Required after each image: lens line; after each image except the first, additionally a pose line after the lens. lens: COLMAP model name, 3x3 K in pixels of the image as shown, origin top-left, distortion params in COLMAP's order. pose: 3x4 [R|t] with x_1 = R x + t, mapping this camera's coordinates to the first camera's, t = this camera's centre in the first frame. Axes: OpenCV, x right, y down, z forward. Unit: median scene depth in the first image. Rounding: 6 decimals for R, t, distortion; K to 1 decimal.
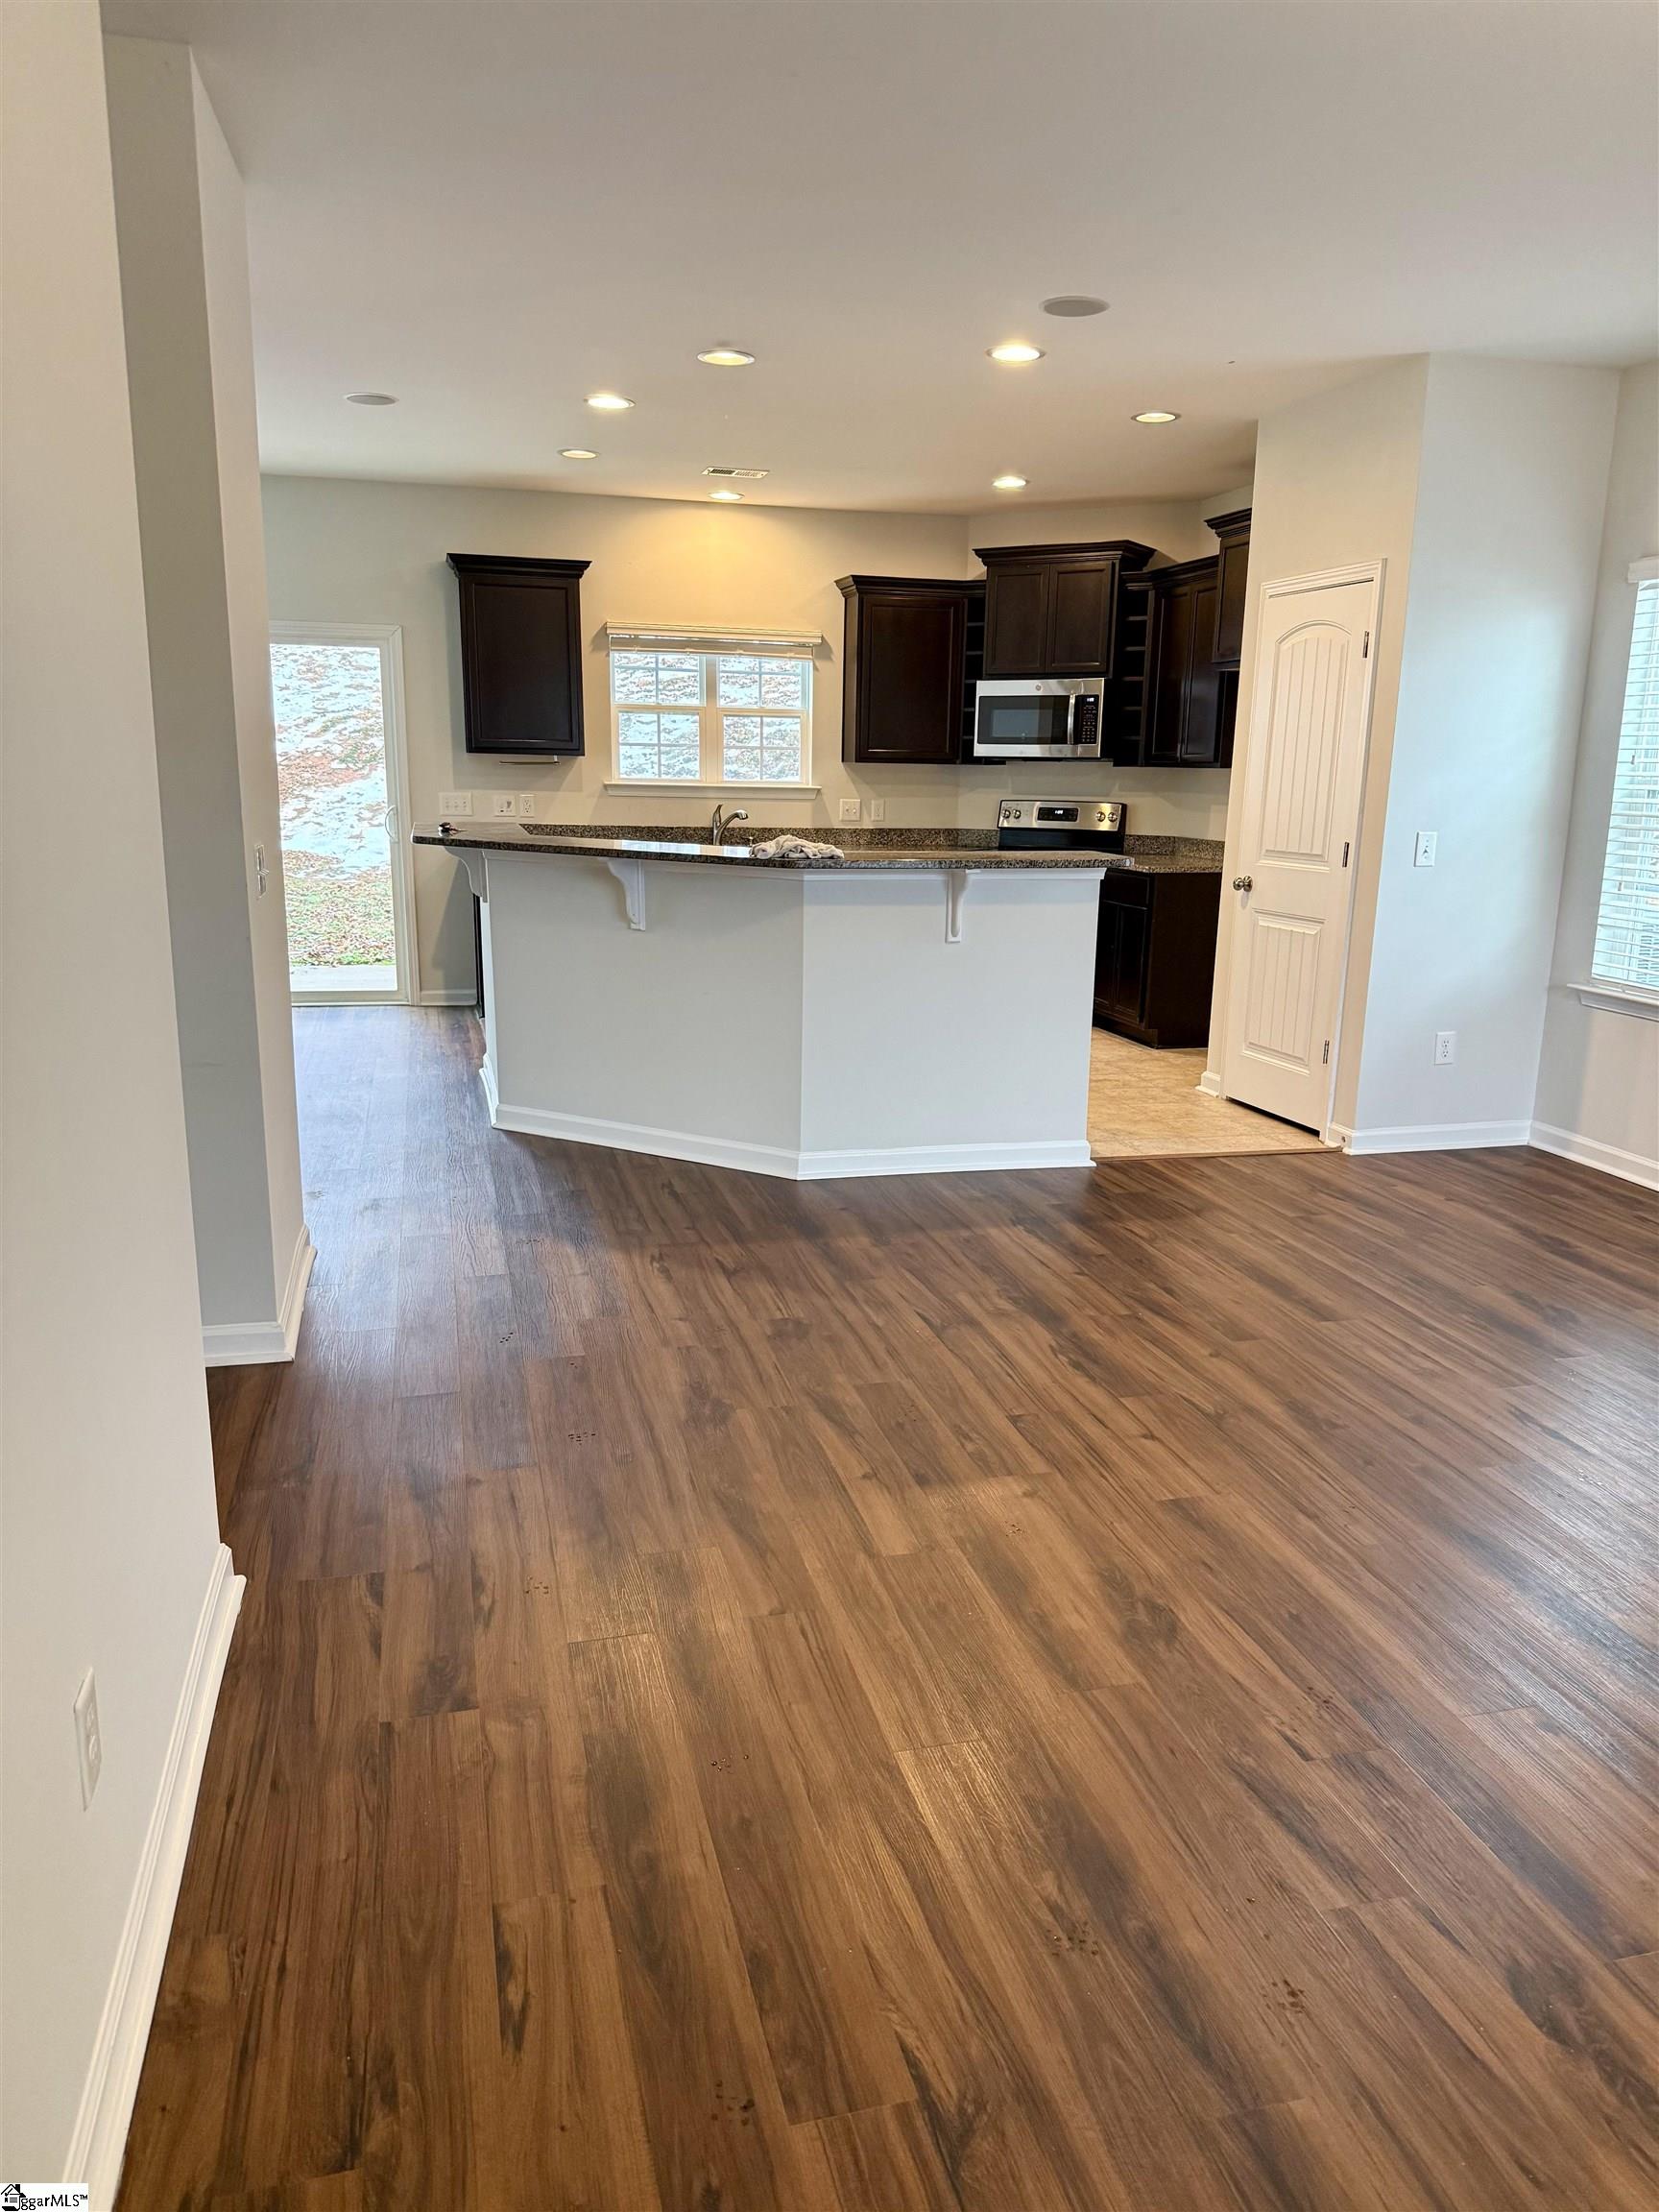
lens RADIAL K [[1510.0, 0, 829.5], [0, 1510.0, 1106.0], [0, 0, 1]] dist [0.119181, -0.222274]
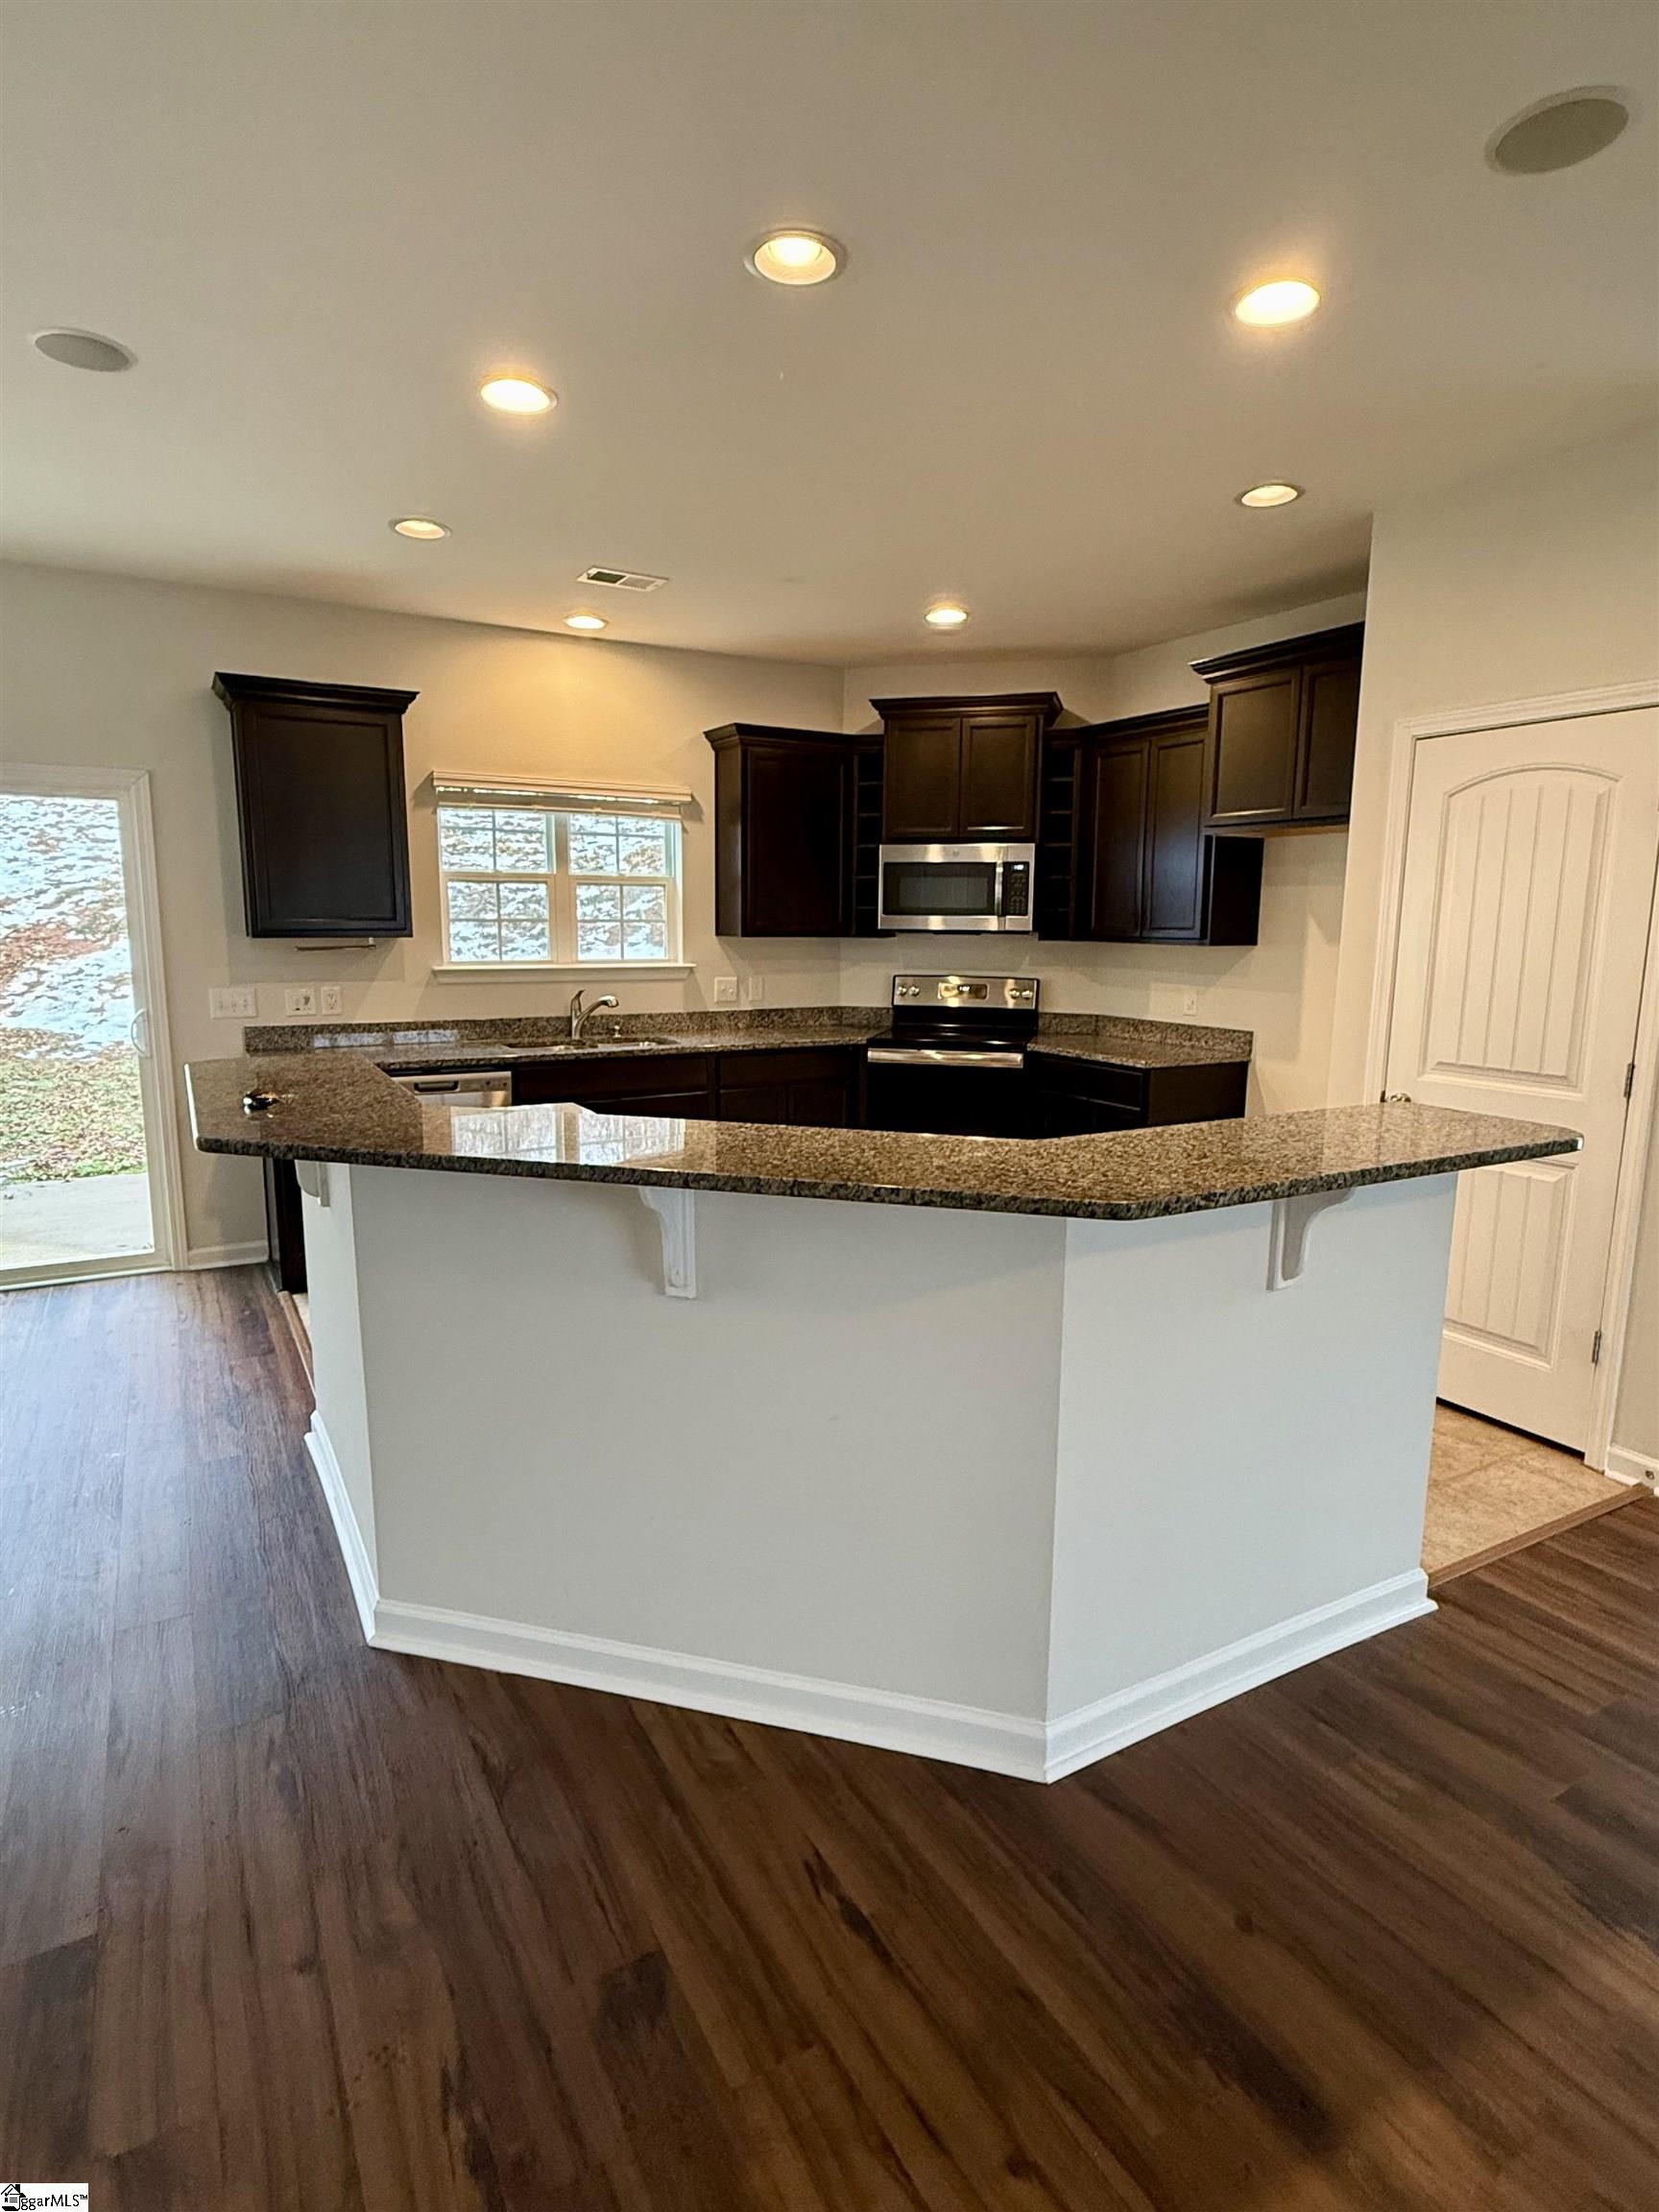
lens RADIAL K [[1164.2, 0, 829.5], [0, 1164.2, 1106.0], [0, 0, 1]] dist [-0.003889, -0.000002]
pose [[0.965980, -0.051564, 0.253424, -0.105411], [0.066769, 0.996425, -0.051765, -0.095429], [-0.249848, 0.066925, 0.965969, 0.363825]]
